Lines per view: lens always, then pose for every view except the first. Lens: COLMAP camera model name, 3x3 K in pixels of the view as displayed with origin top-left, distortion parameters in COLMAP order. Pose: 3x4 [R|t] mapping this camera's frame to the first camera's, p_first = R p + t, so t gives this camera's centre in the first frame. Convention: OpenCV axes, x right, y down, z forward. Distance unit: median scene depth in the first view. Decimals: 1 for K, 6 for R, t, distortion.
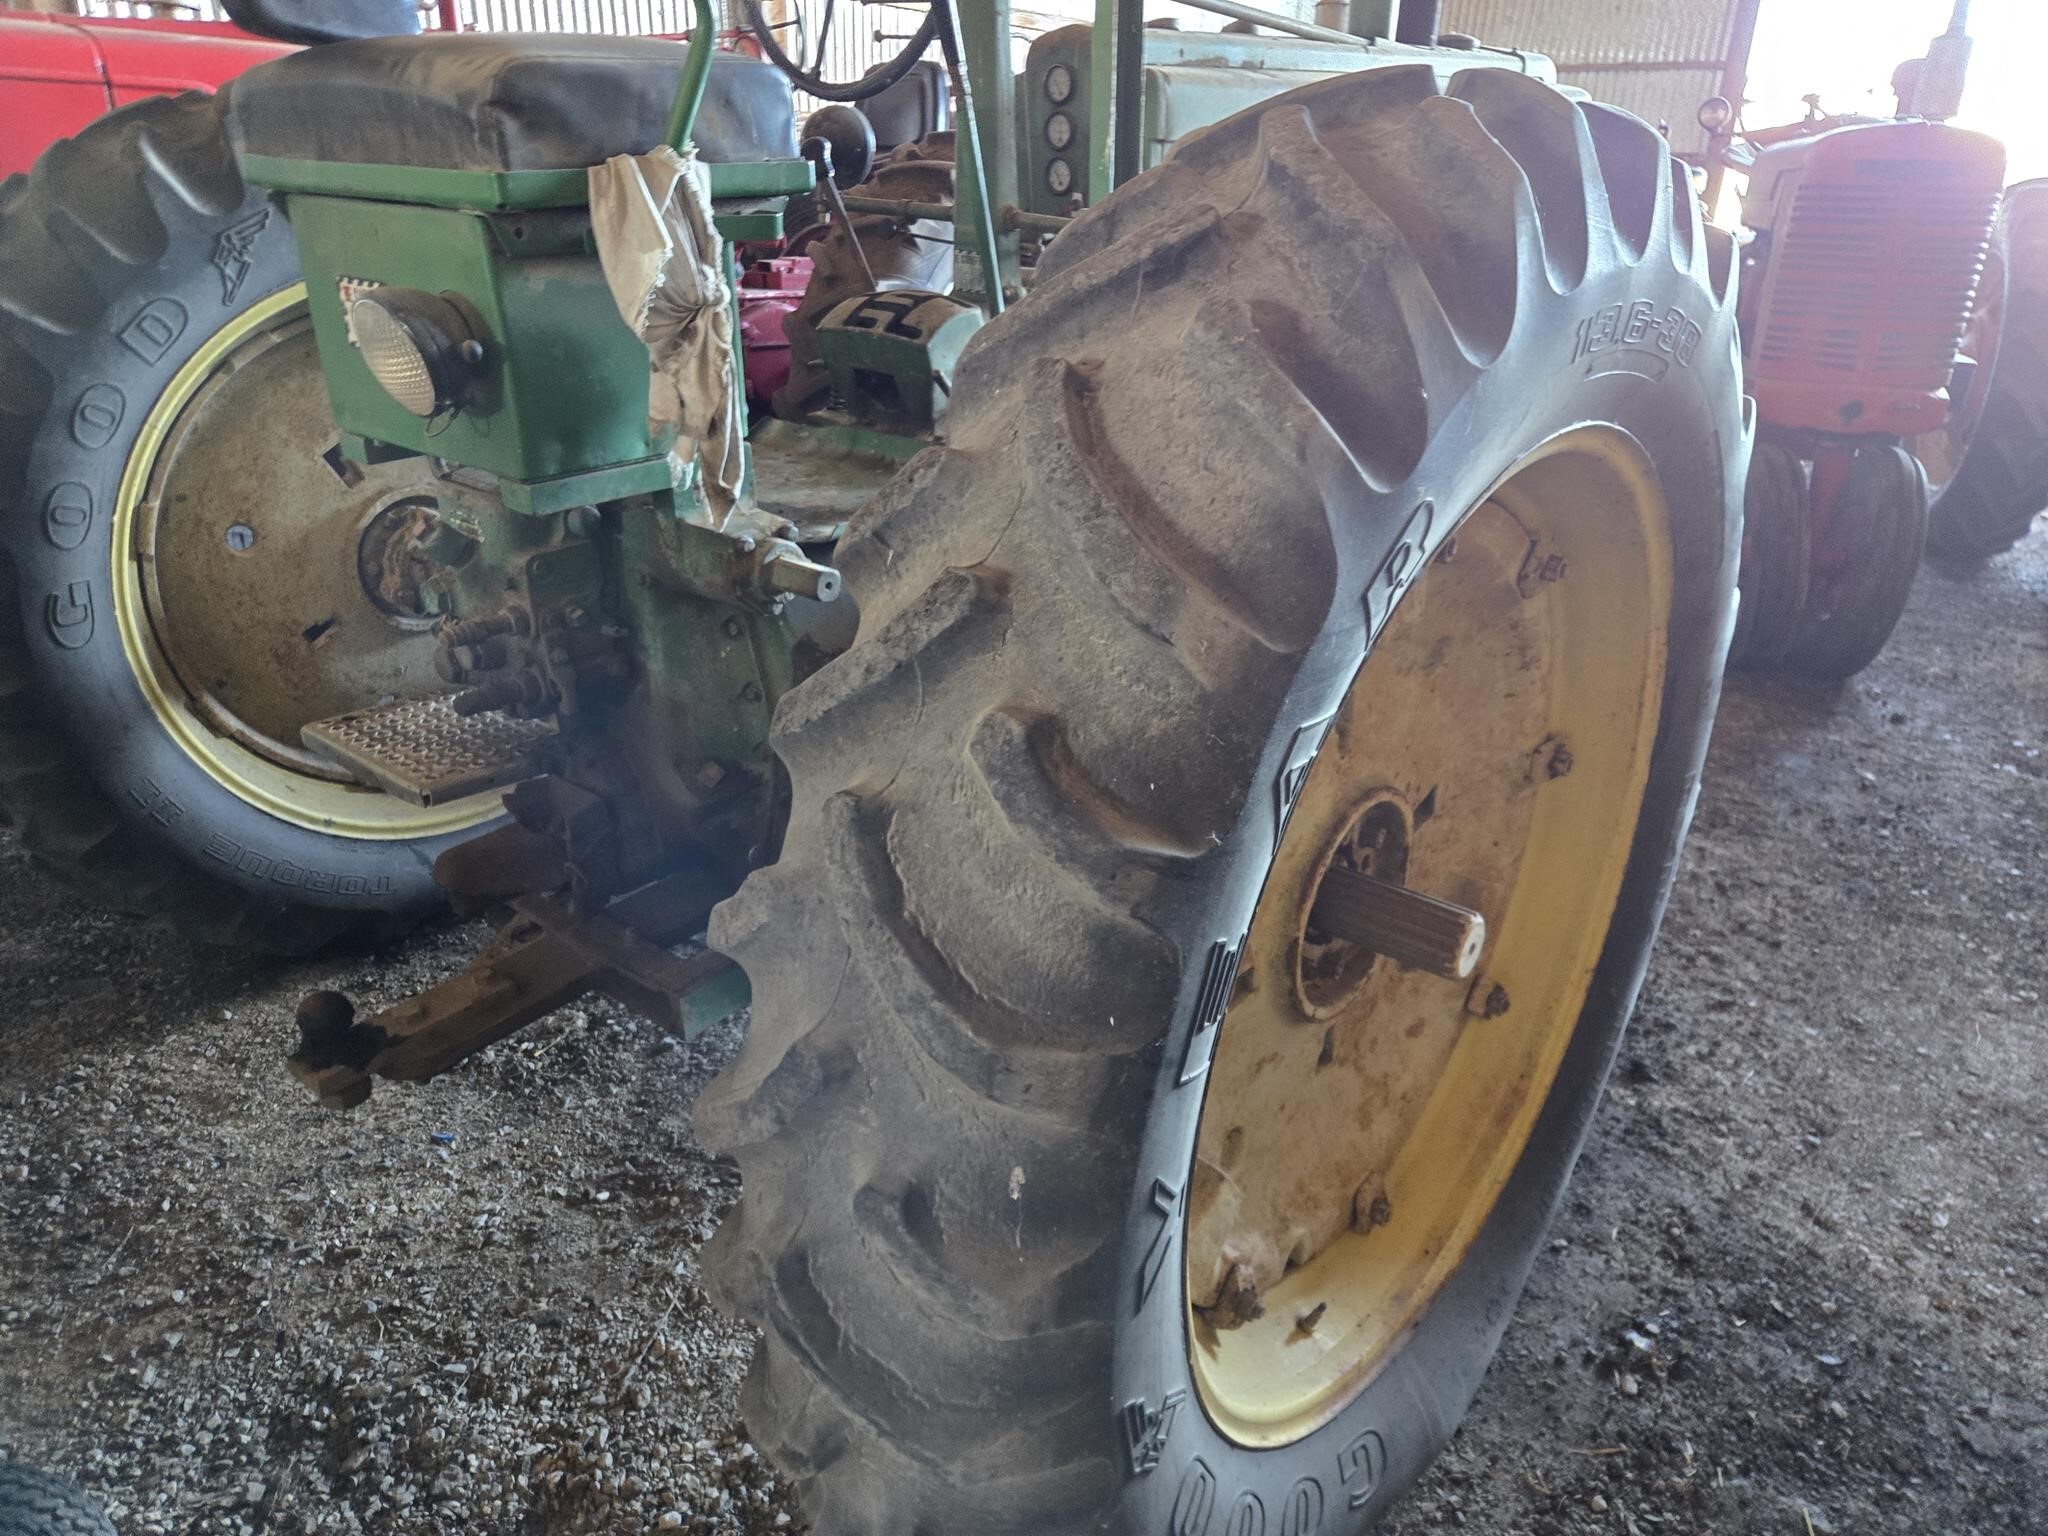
lens RADIAL K [[1517.6, 0, 1025.7], [0, 1517.6, 849.7], [0, 0, 1]] dist [0.071313, -0.089571]
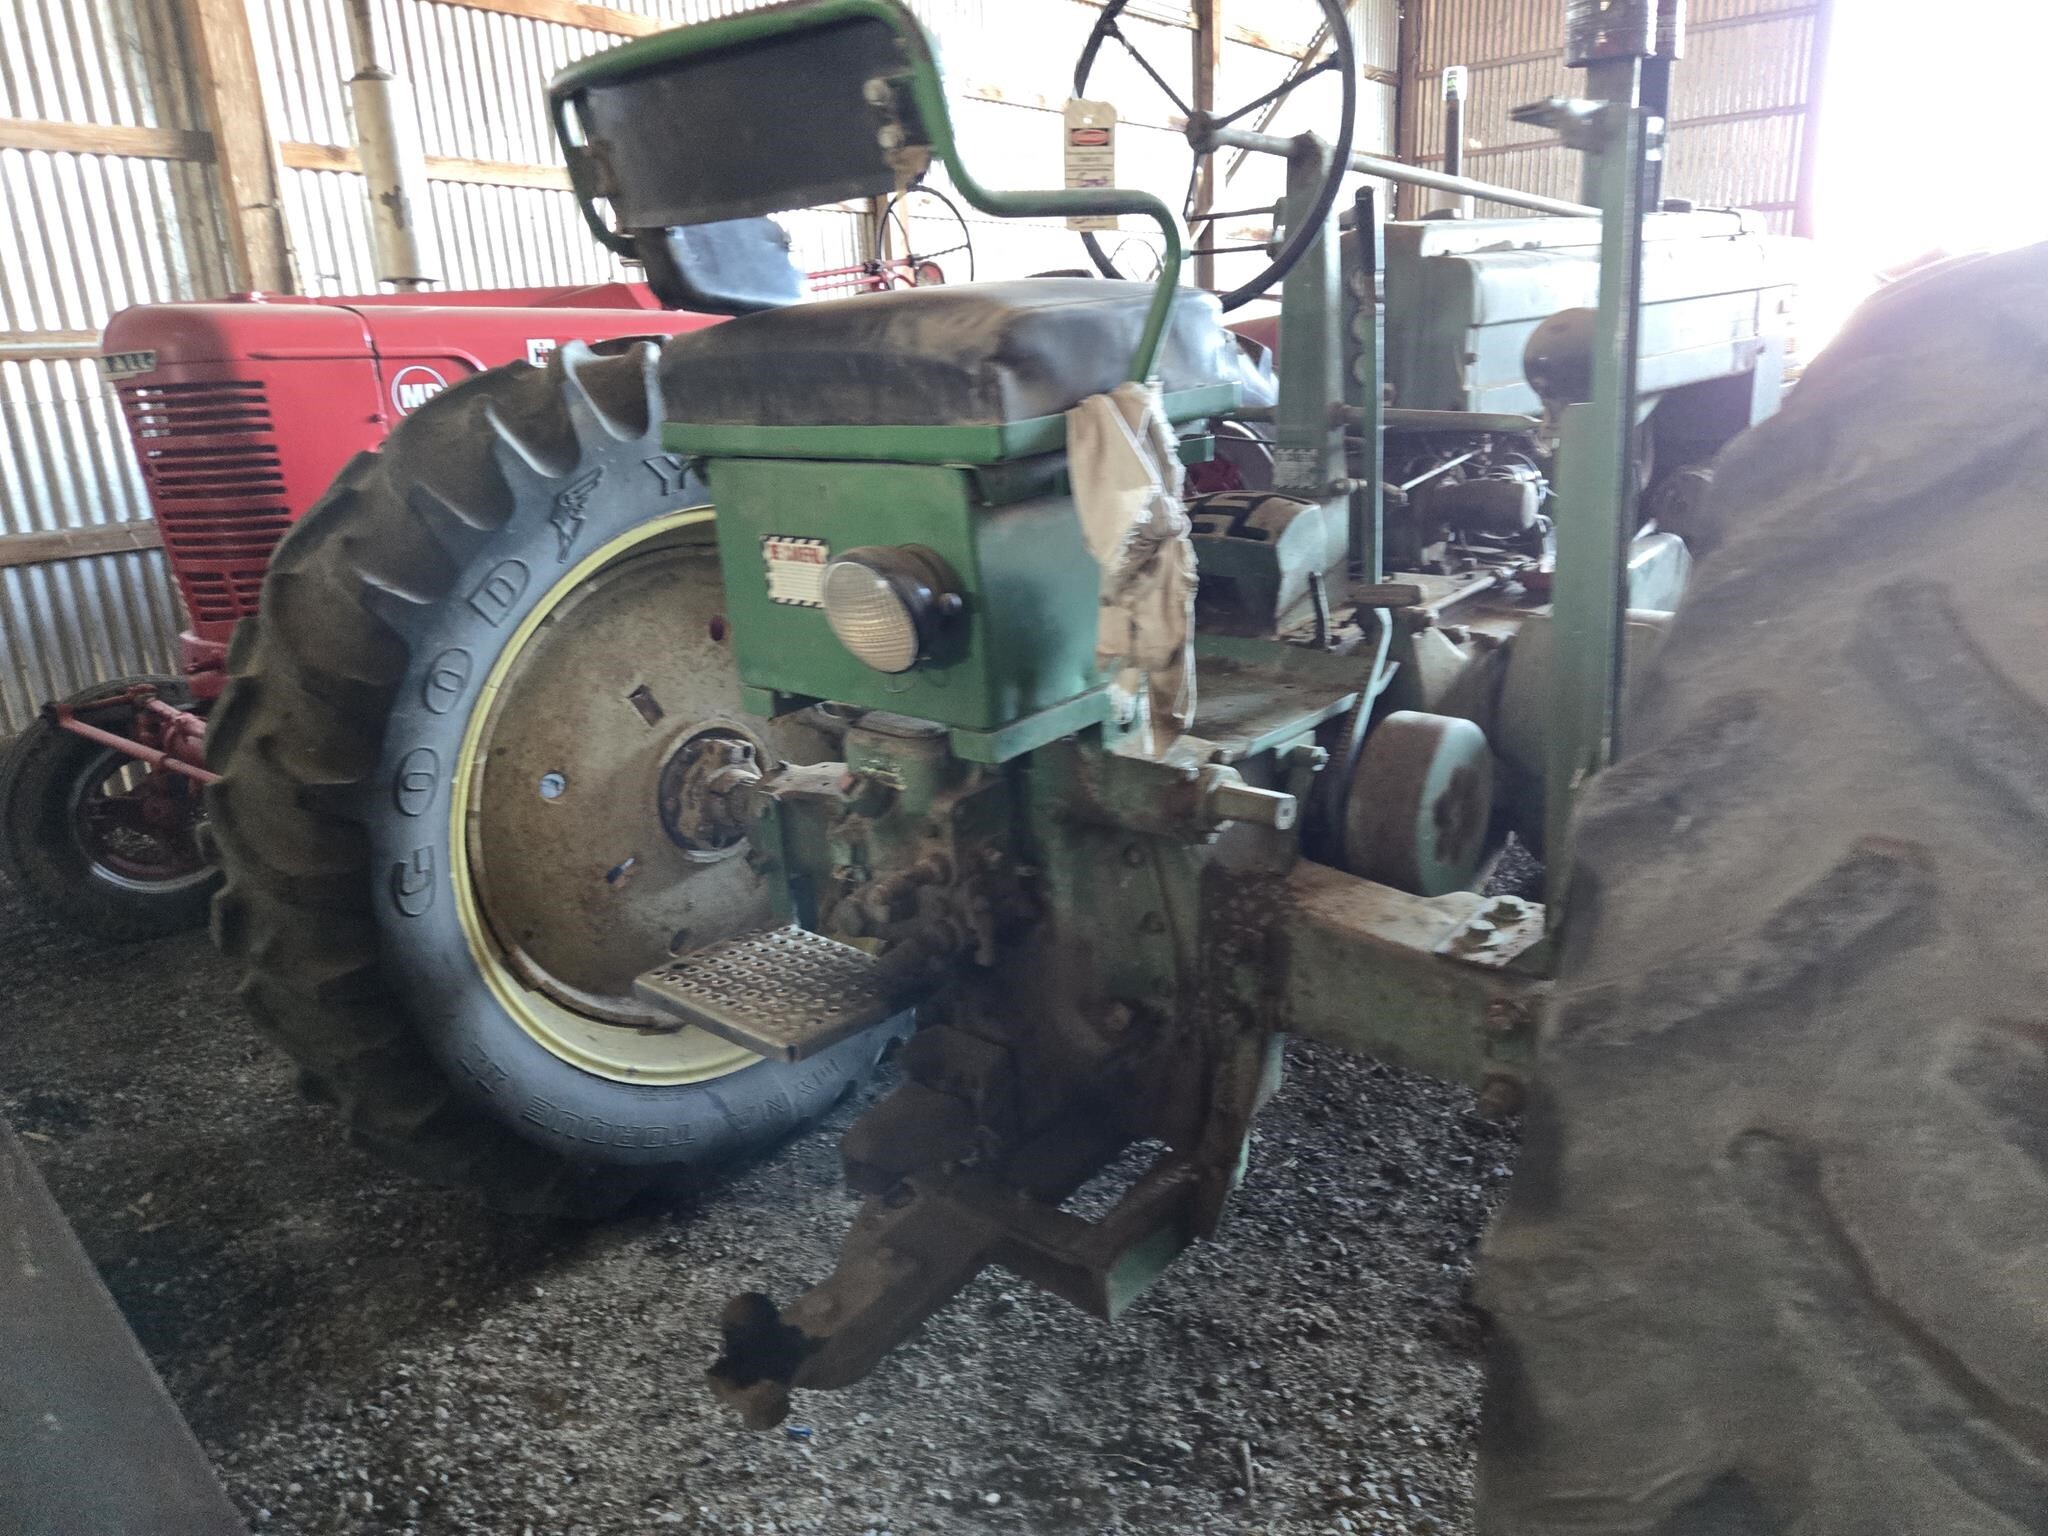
lens RADIAL K [[1528.5, 0, 1024.0], [0, 1528.5, 768.0], [0, 0, 1]] dist [0.061739, -0.067849]
pose [[0.996206, -0.067499, -0.054938, -0.177747], [0.058141, 0.985886, -0.156998, -0.048096], [0.064760, 0.153208, 0.986070, 0.054819]]
